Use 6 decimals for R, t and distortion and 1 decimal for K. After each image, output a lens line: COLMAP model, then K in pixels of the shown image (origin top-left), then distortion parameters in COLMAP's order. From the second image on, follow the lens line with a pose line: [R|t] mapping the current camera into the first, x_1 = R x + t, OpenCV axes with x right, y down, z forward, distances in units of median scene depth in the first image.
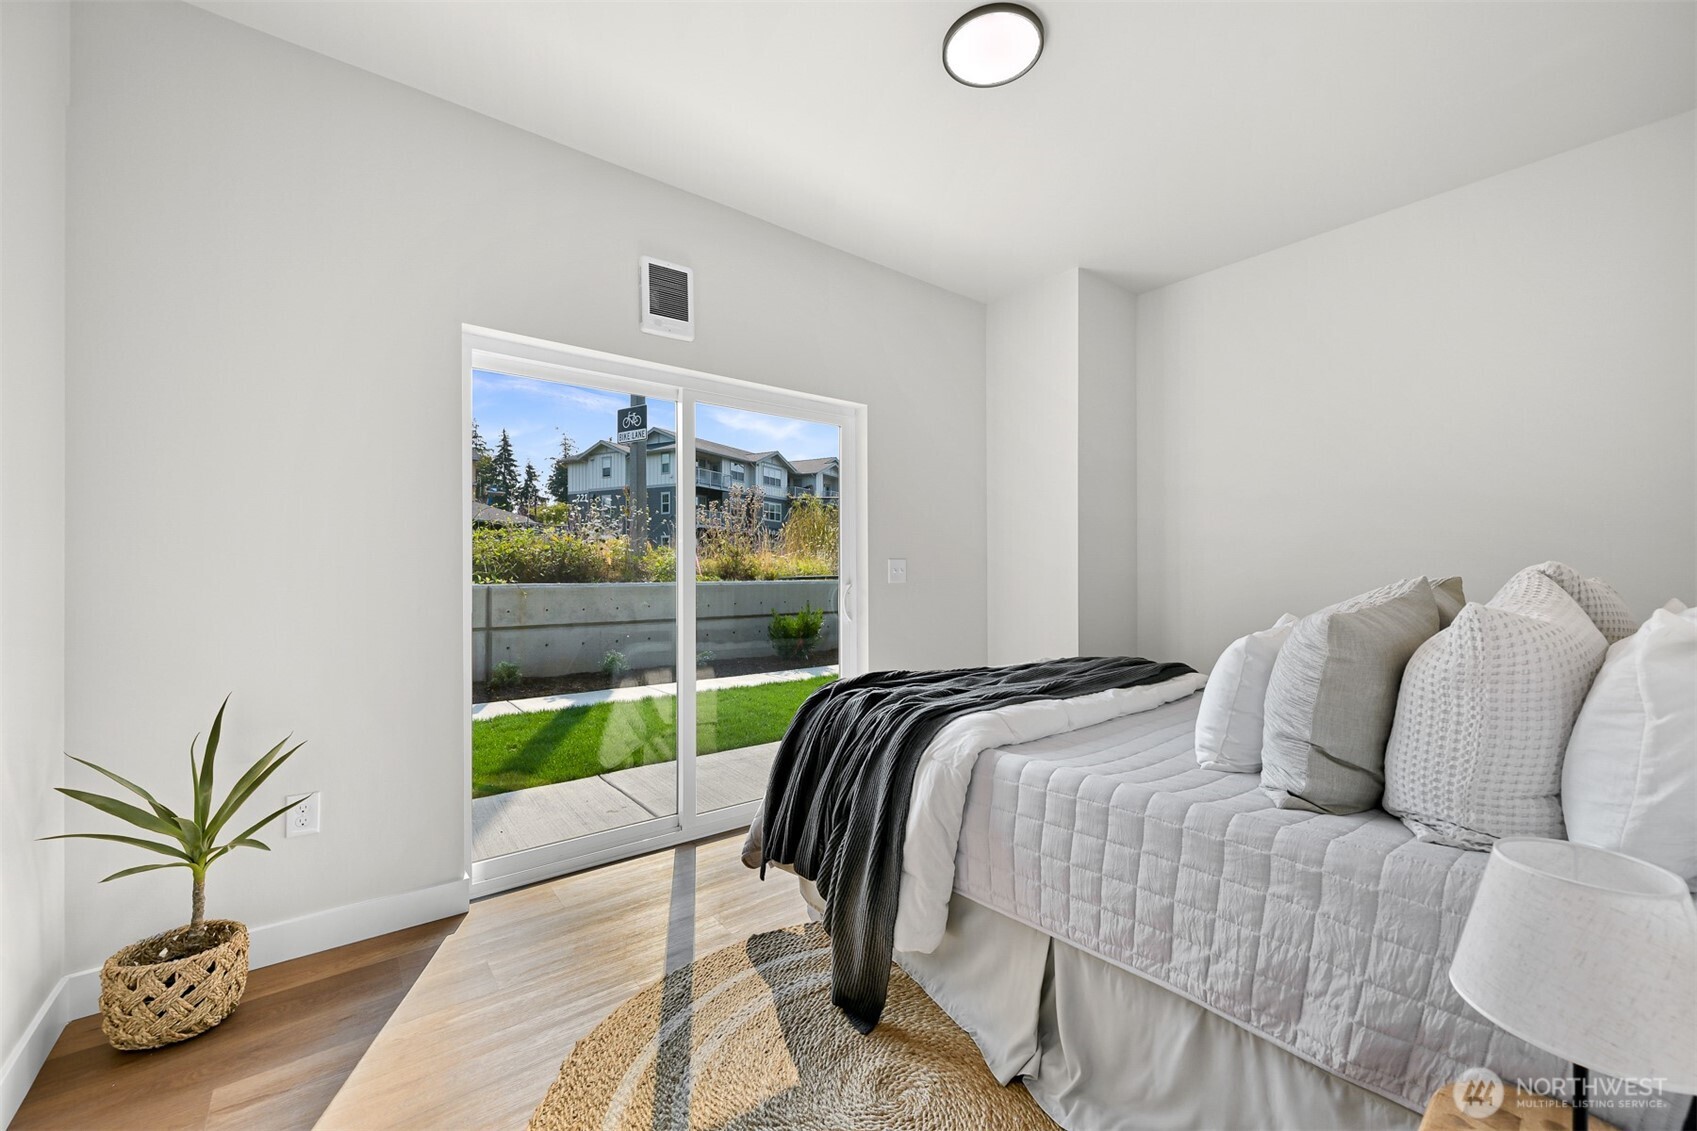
lens RADIAL K [[670.5, 0, 847.0], [0, 670.5, 570.2], [0, 0, 1]] dist [-0.000264, -0.000598]
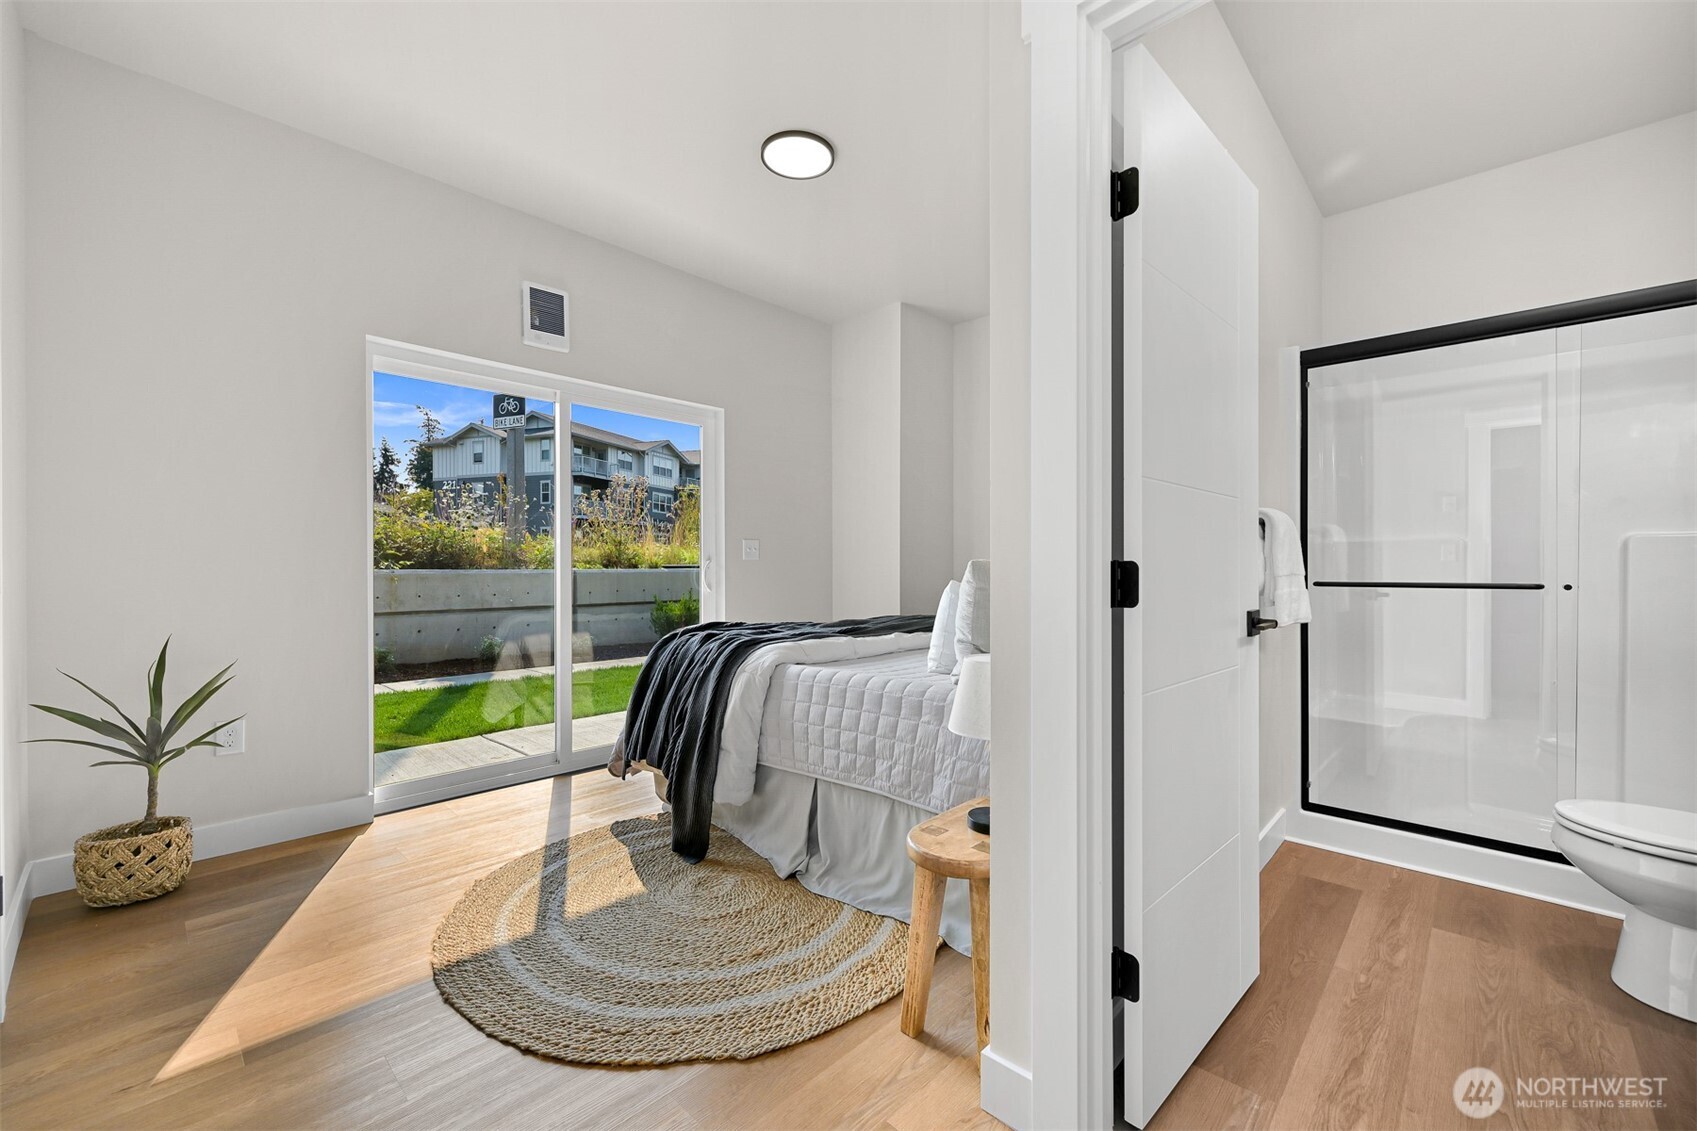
lens RADIAL K [[702.1, 0, 852.3], [0, 702.1, 571.4], [0, 0, 1]] dist [0.000291, 0.001508]
pose [[0.989029, 0.000457, 0.147724, 0.127176], [-0.001320, 0.999983, 0.005747, 0.059764], [-0.147718, -0.005879, 0.989012, -0.468108]]
